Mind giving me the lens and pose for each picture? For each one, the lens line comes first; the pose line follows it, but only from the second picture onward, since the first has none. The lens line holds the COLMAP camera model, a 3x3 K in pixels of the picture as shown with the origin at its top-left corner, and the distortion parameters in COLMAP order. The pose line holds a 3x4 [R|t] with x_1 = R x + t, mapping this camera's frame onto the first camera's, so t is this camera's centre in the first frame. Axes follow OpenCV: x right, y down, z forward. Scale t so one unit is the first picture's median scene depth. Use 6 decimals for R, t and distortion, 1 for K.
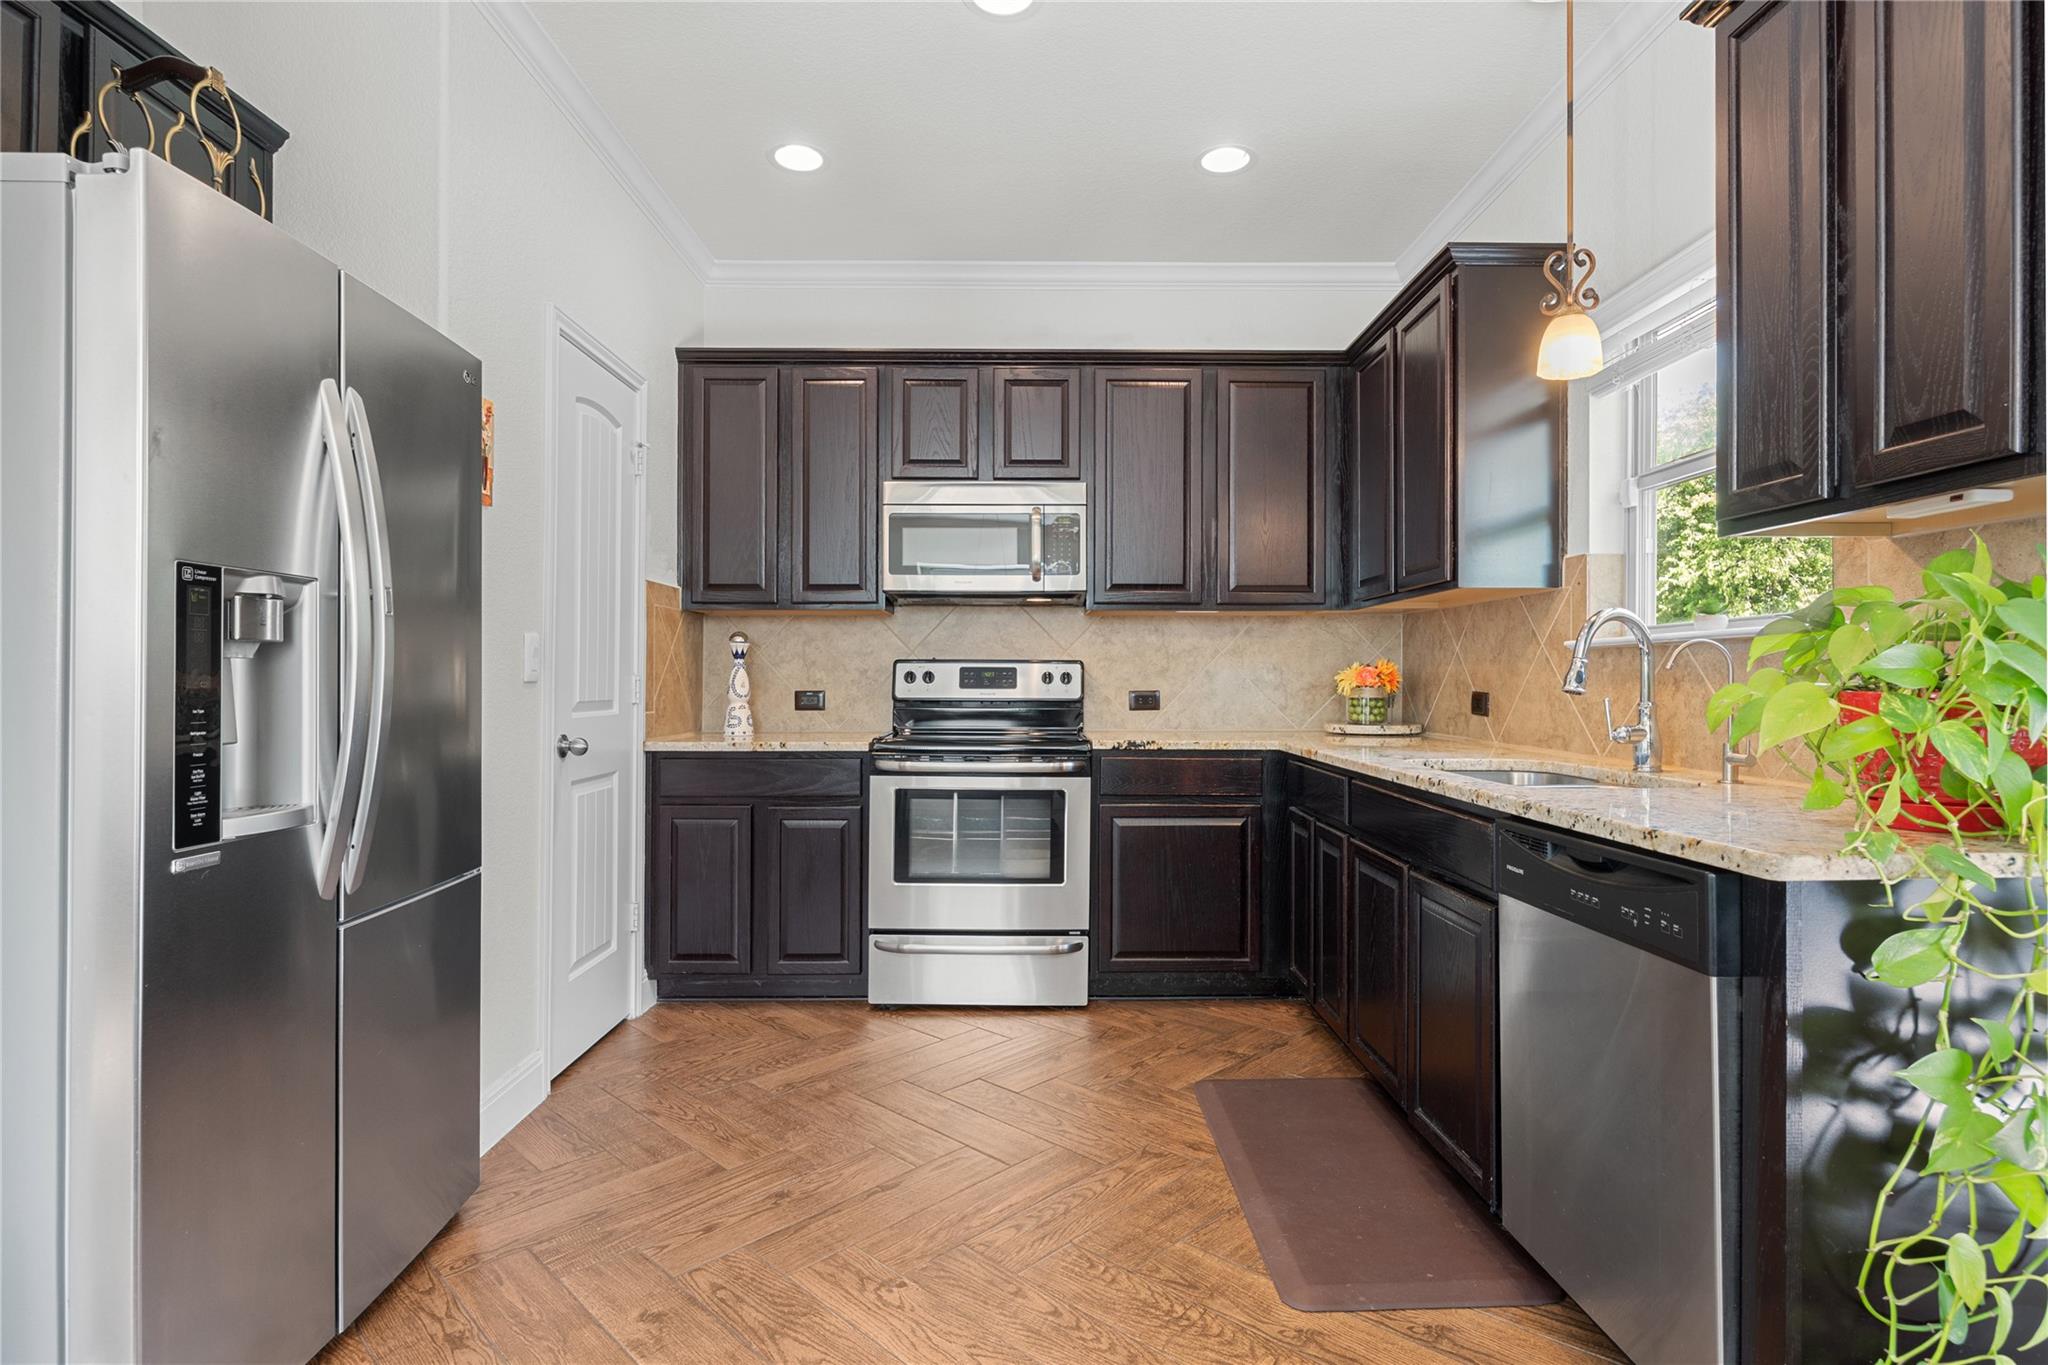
lens RADIAL K [[954.2, 0, 938.1], [0, 954.2, 684.3], [0, 0, 1]] dist [0.010473, -0.000123]
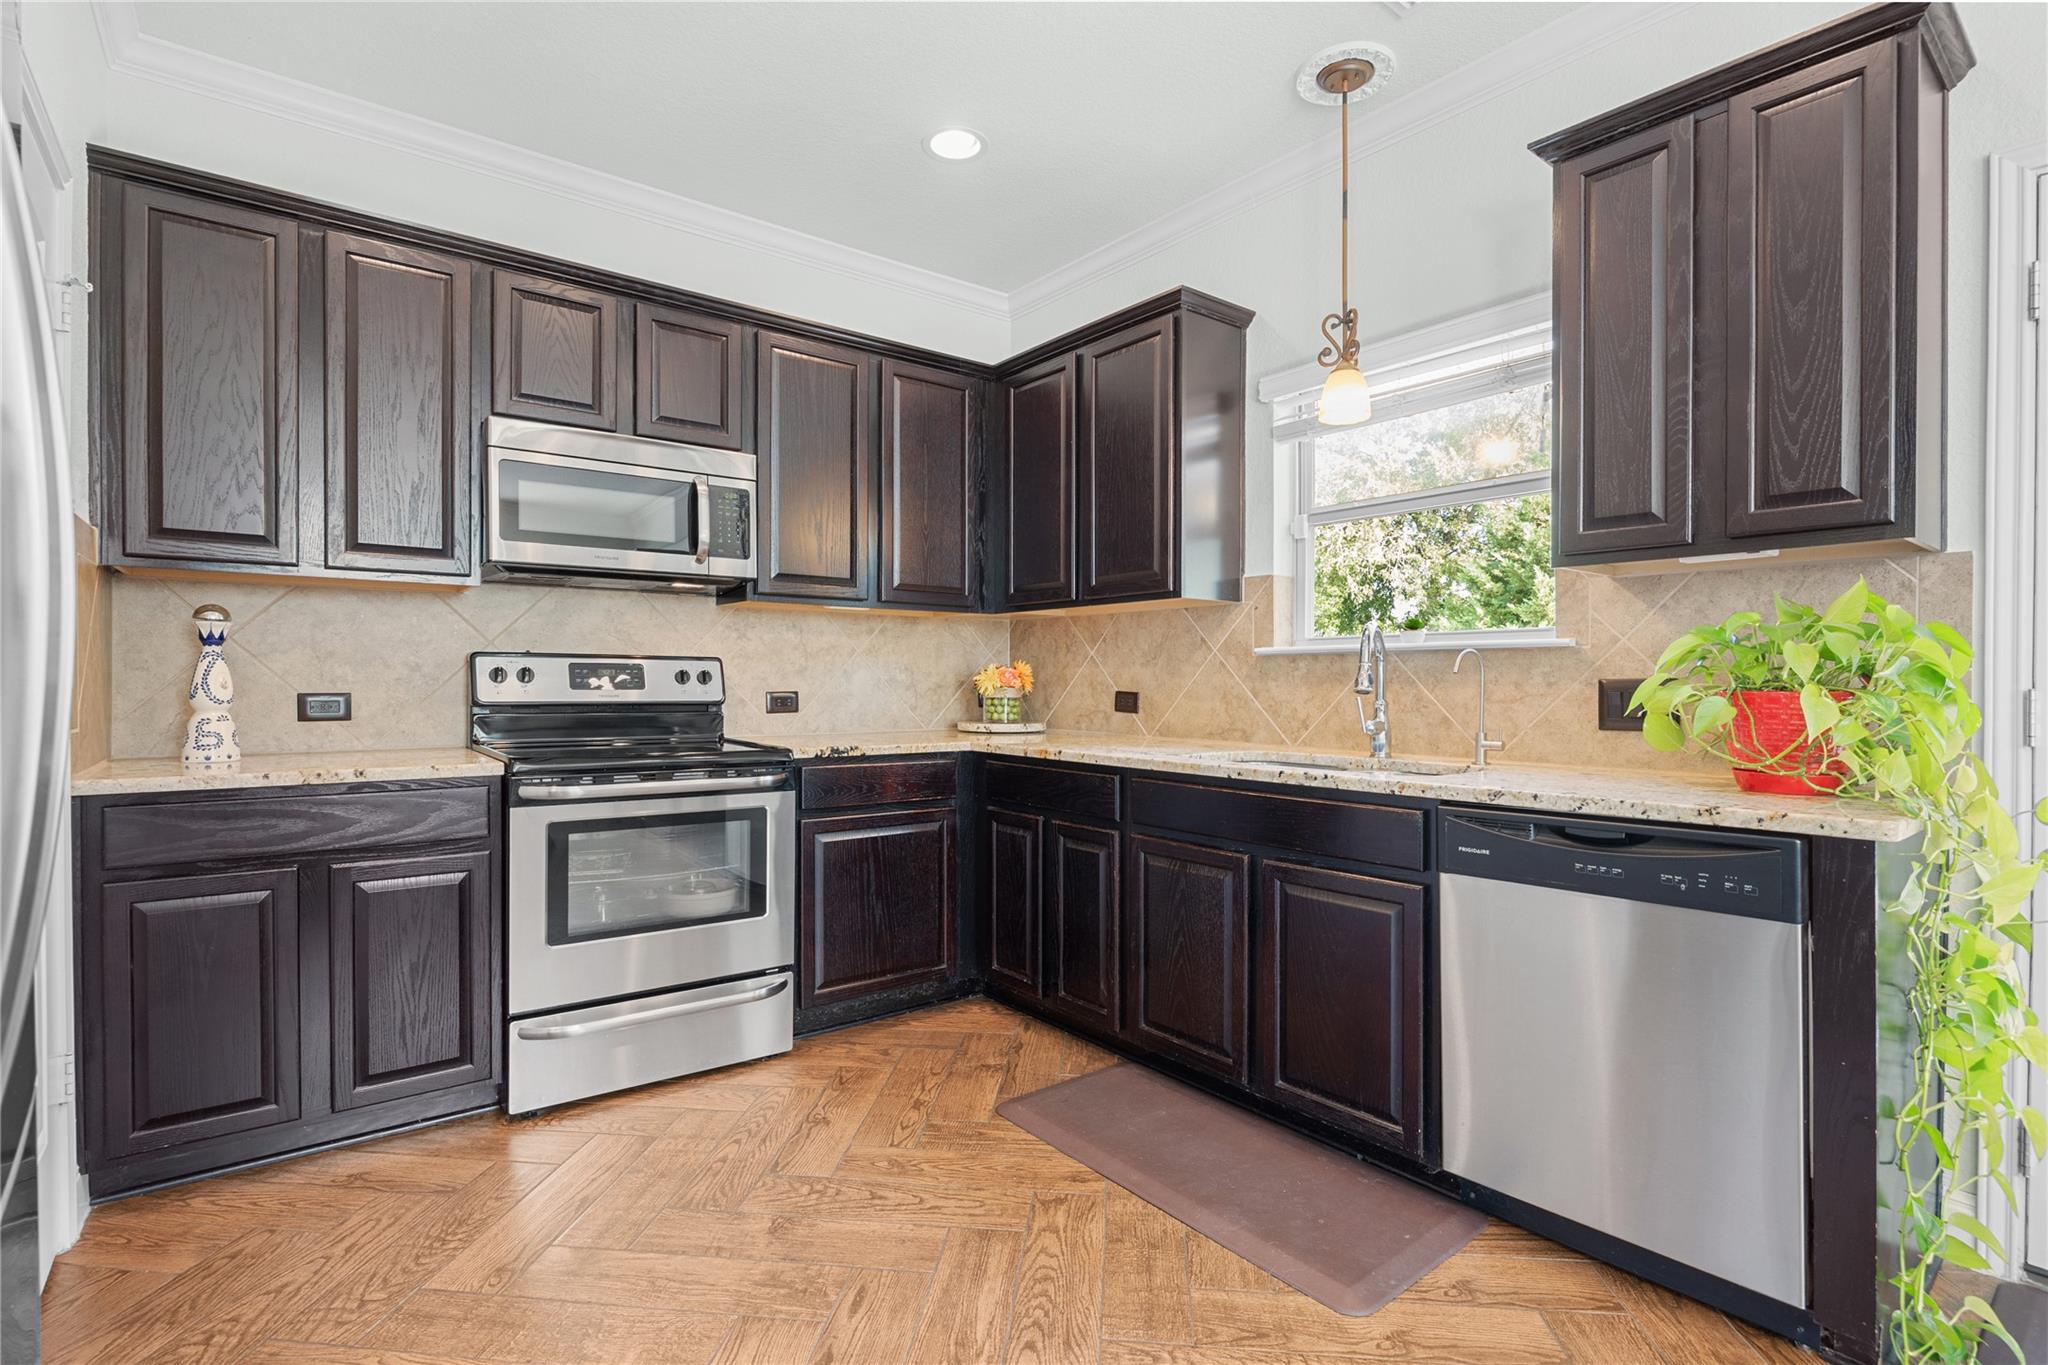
lens RADIAL K [[954.2, 0, 938.1], [0, 954.2, 684.3], [0, 0, 1]] dist [0.010473, -0.000123]
pose [[0.802107, 0.000734, 0.597180, -0.253958], [-0.000785, 1.000000, -0.000175, -0.000302], [-0.597180, -0.000329, 0.802107, 0.209463]]
